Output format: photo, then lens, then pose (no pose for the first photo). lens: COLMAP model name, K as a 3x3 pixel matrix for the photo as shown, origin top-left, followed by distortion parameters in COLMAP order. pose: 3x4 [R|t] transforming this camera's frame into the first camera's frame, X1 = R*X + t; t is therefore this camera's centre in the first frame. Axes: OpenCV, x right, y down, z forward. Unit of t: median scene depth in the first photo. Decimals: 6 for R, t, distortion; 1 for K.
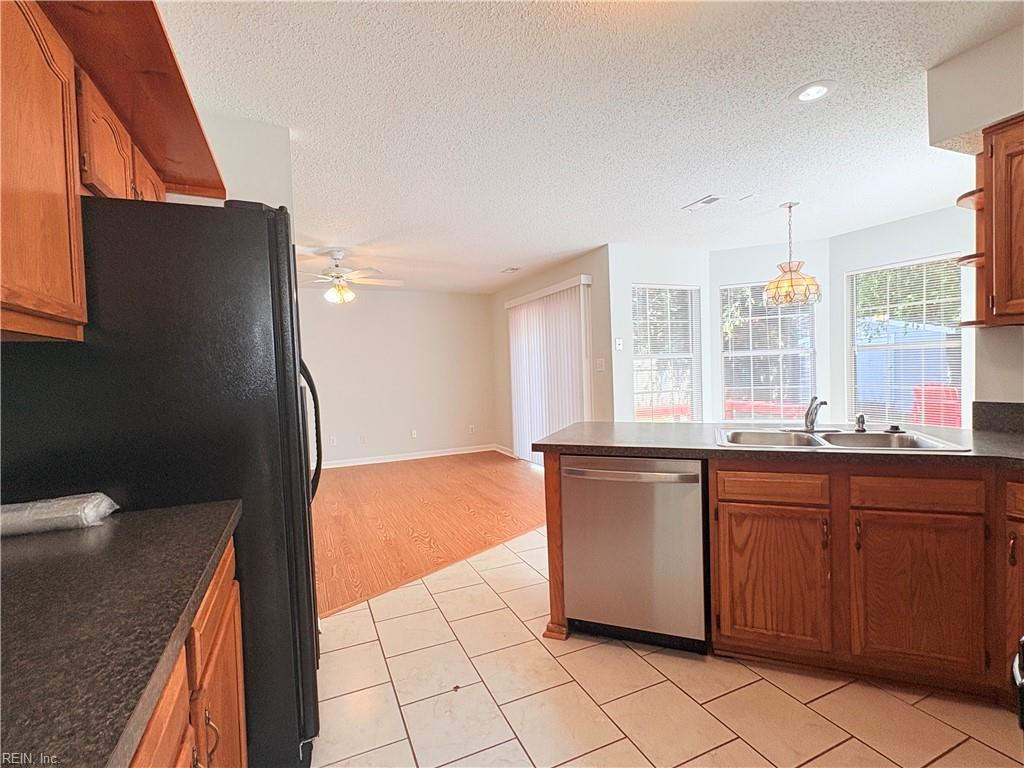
lens RADIAL K [[480.1, 0, 512.0], [0, 480.1, 384.0], [0, 0, 1]] dist [0.000824, 0.000432]
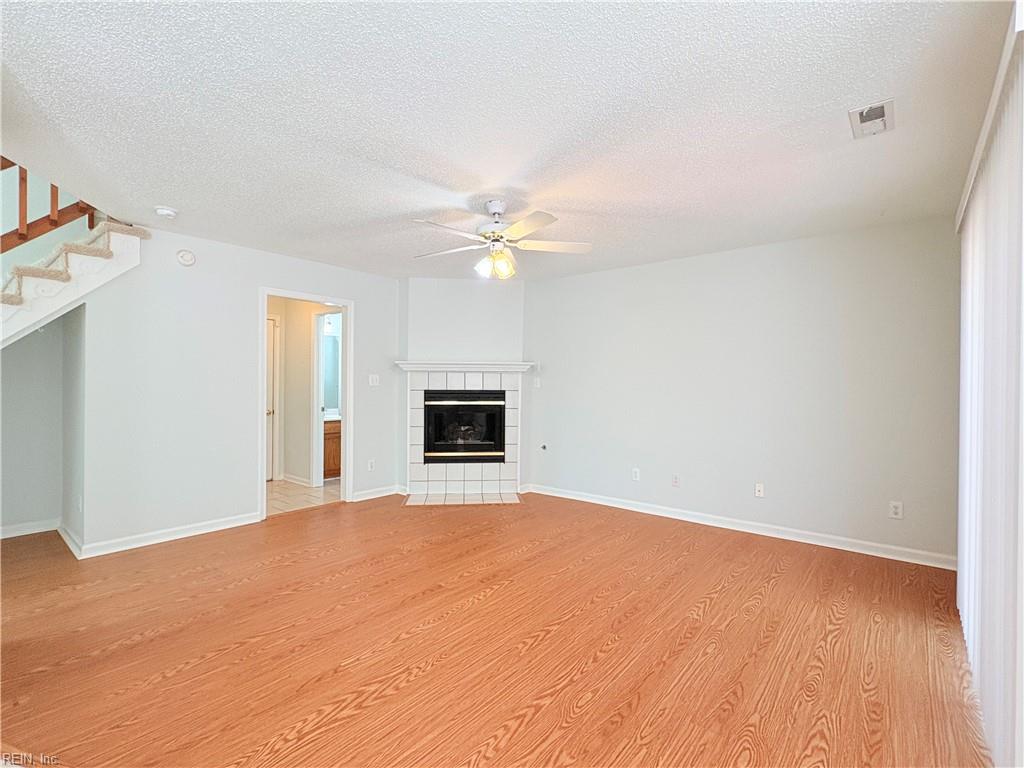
lens RADIAL K [[480.1, 0, 512.0], [0, 480.1, 384.0], [0, 0, 1]] dist [0.000824, 0.000432]
pose [[0.448195, 0.041063, -0.892992, 0.267281], [-0.050319, 0.998519, 0.020660, -0.032074], [0.892518, 0.035675, 0.449598, 0.725603]]
